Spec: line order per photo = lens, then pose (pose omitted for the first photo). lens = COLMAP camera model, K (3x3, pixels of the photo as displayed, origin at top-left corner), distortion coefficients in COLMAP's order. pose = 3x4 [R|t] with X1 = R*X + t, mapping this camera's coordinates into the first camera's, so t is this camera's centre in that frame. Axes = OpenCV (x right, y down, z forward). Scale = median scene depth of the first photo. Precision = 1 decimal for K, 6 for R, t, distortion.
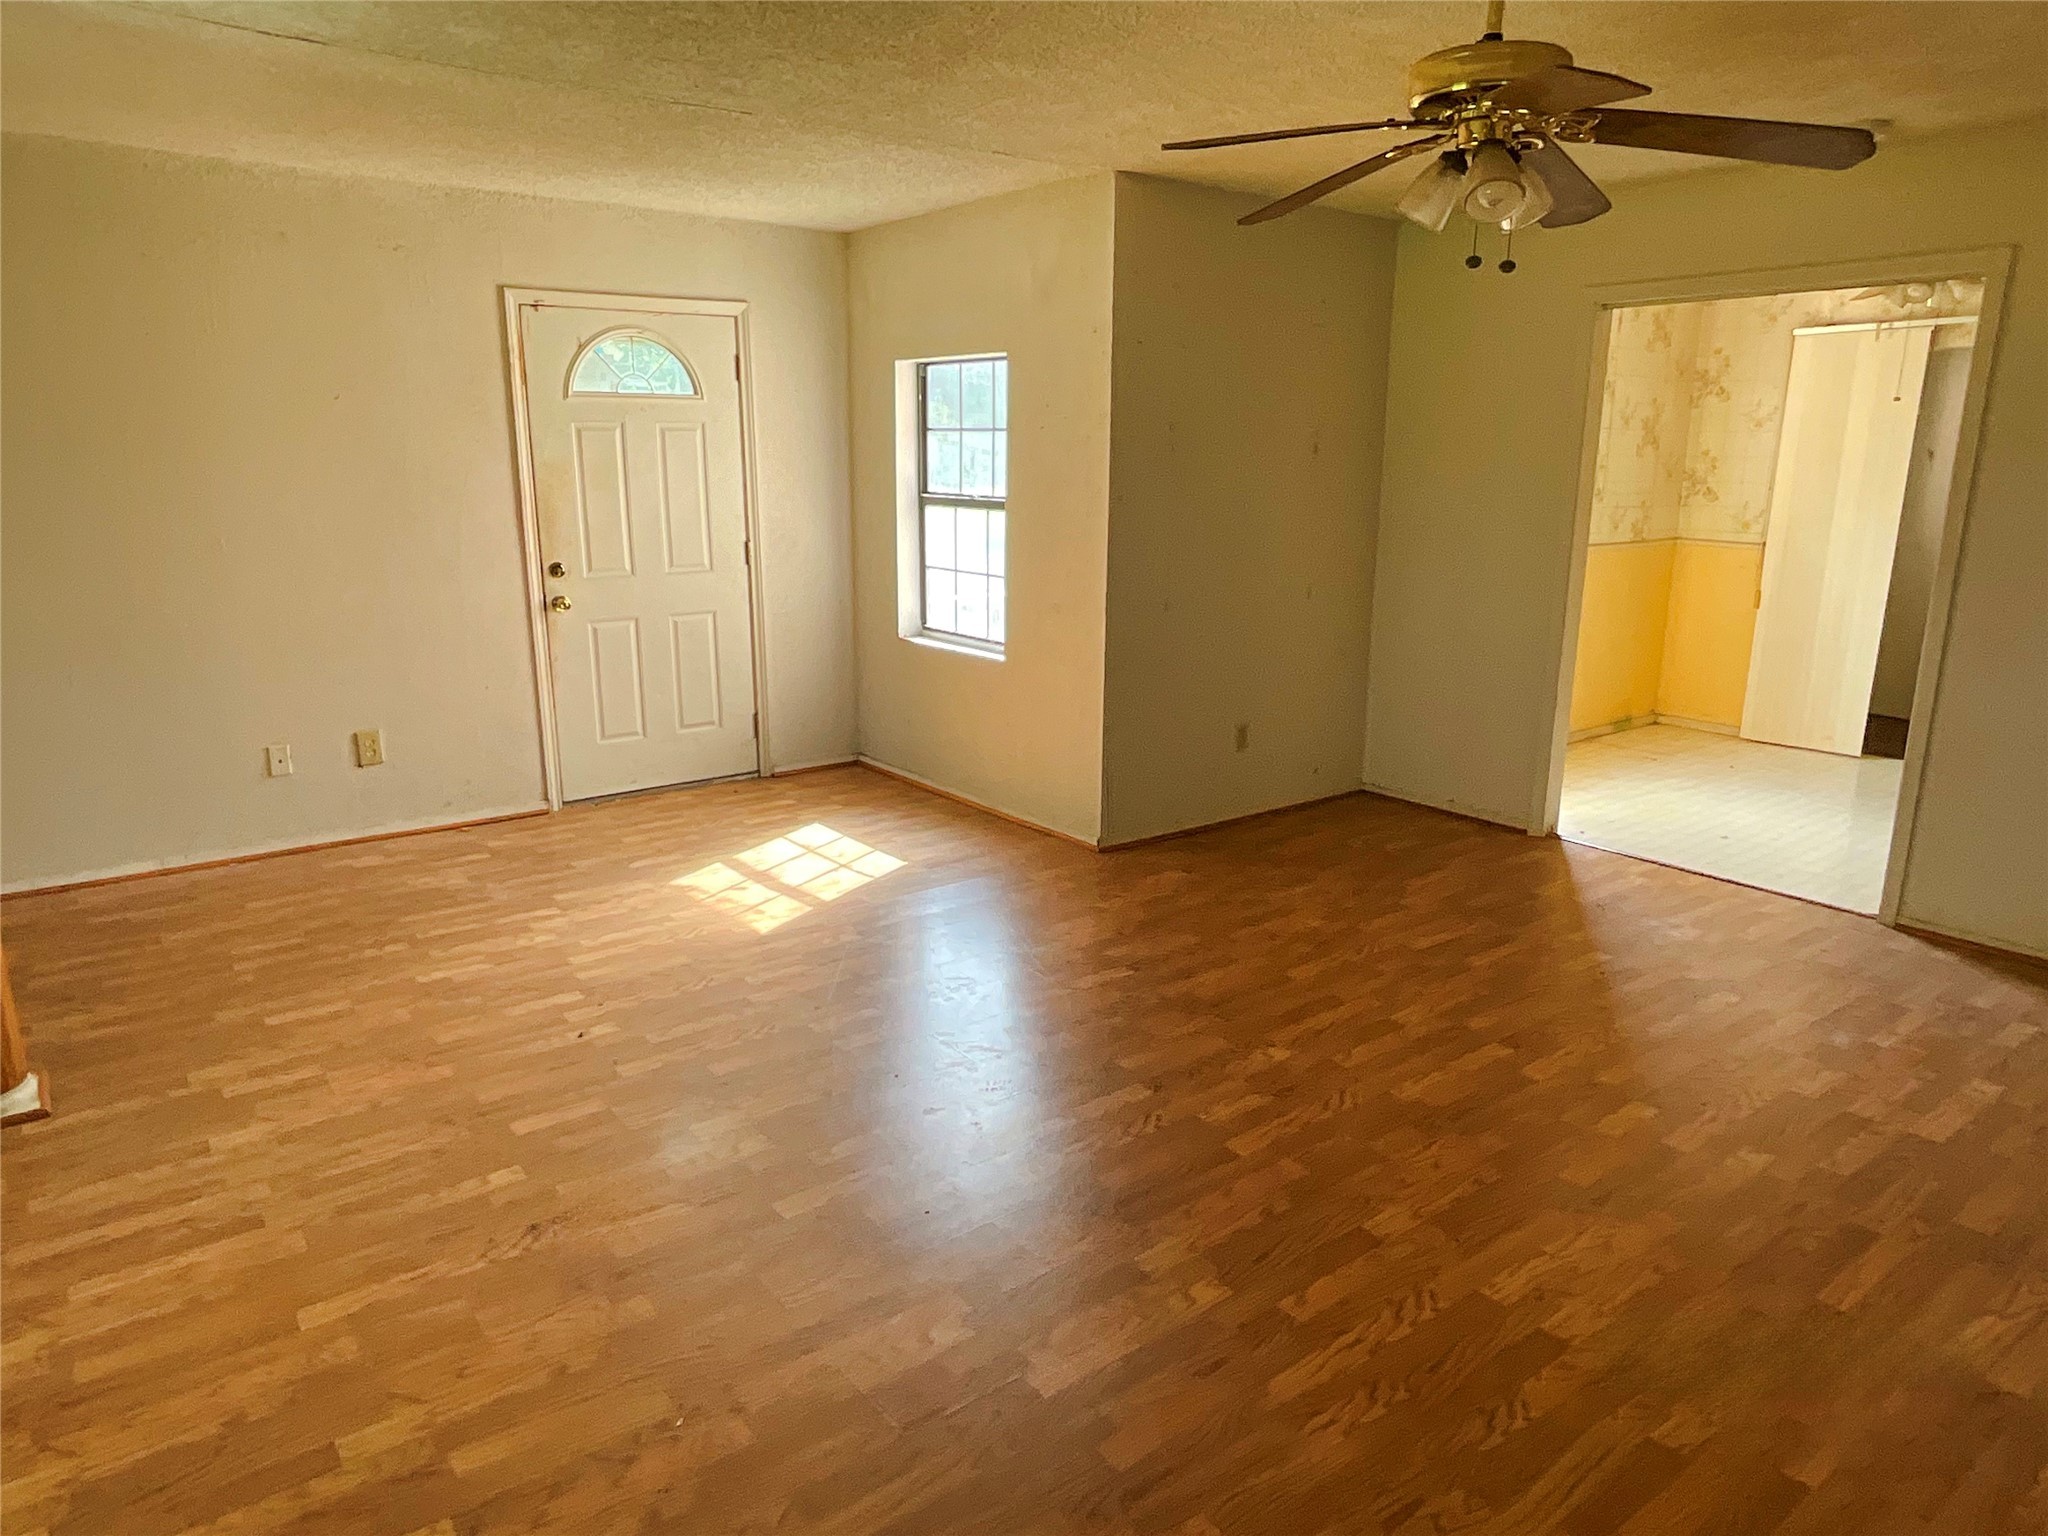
lens RADIAL K [[1293.2, 0, 1022.9], [0, 1293.2, 762.3], [0, 0, 1]] dist [0.001720, -0.005711]
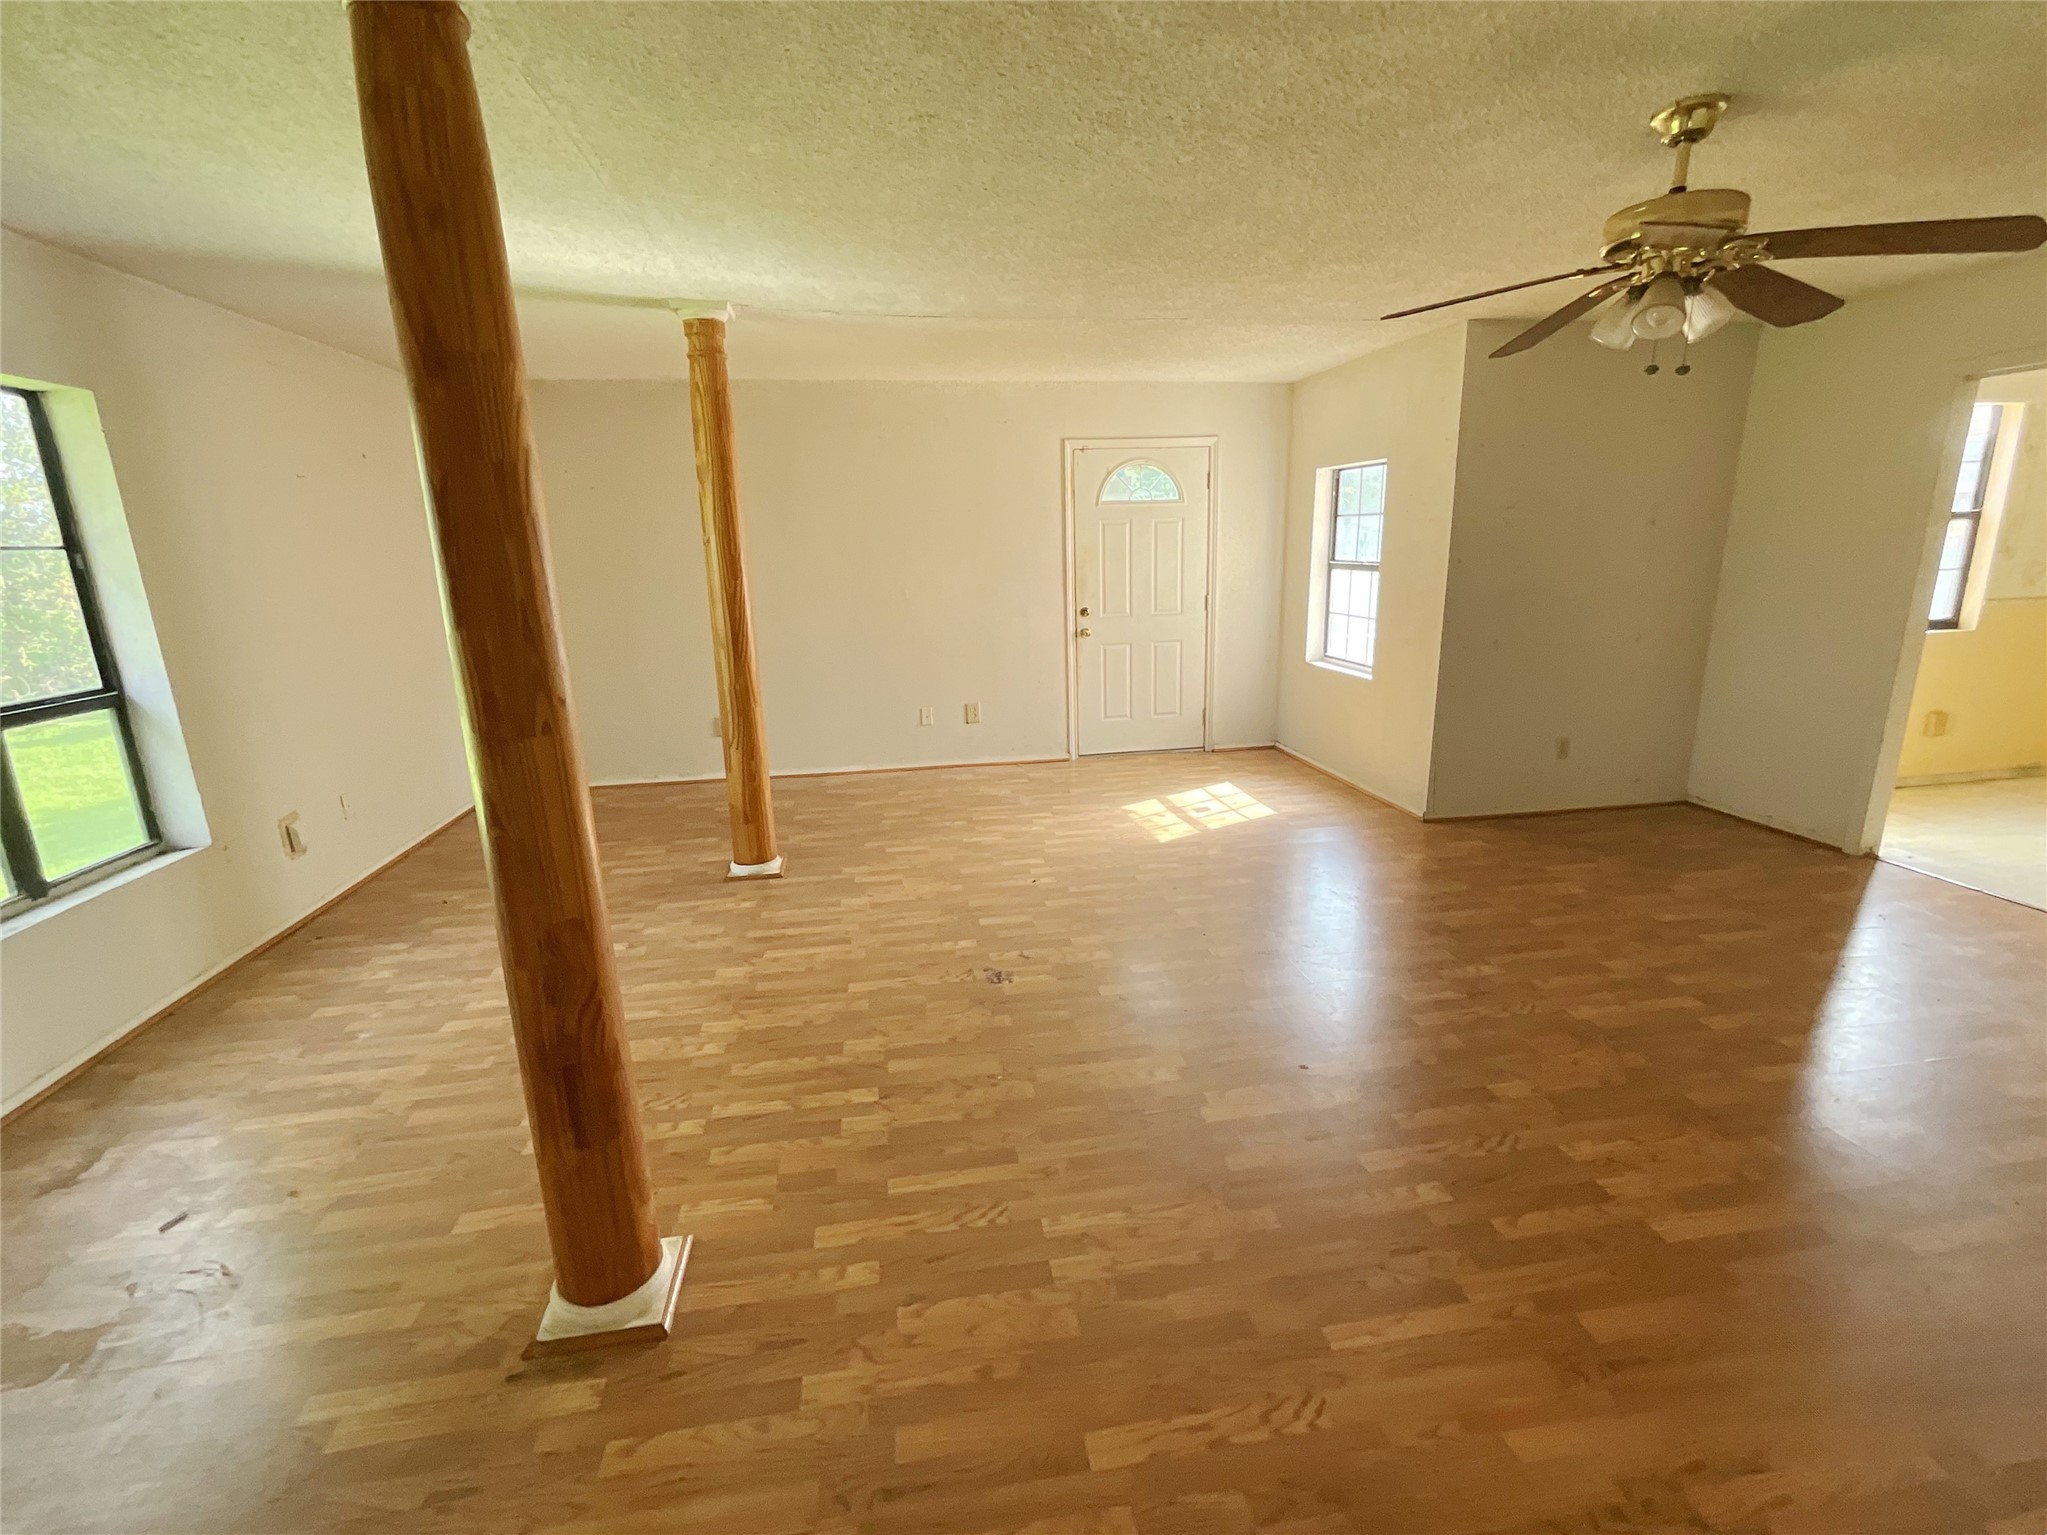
lens RADIAL K [[891.3, 0, 1024.0], [0, 891.3, 766.0], [0, 0, 1]] dist [0.004013, -0.000015]
pose [[0.884637, 0.088833, -0.457740, 0.127931], [-0.081615, 0.996029, 0.035568, 0.013521], [0.459082, 0.005894, 0.888374, -0.039699]]
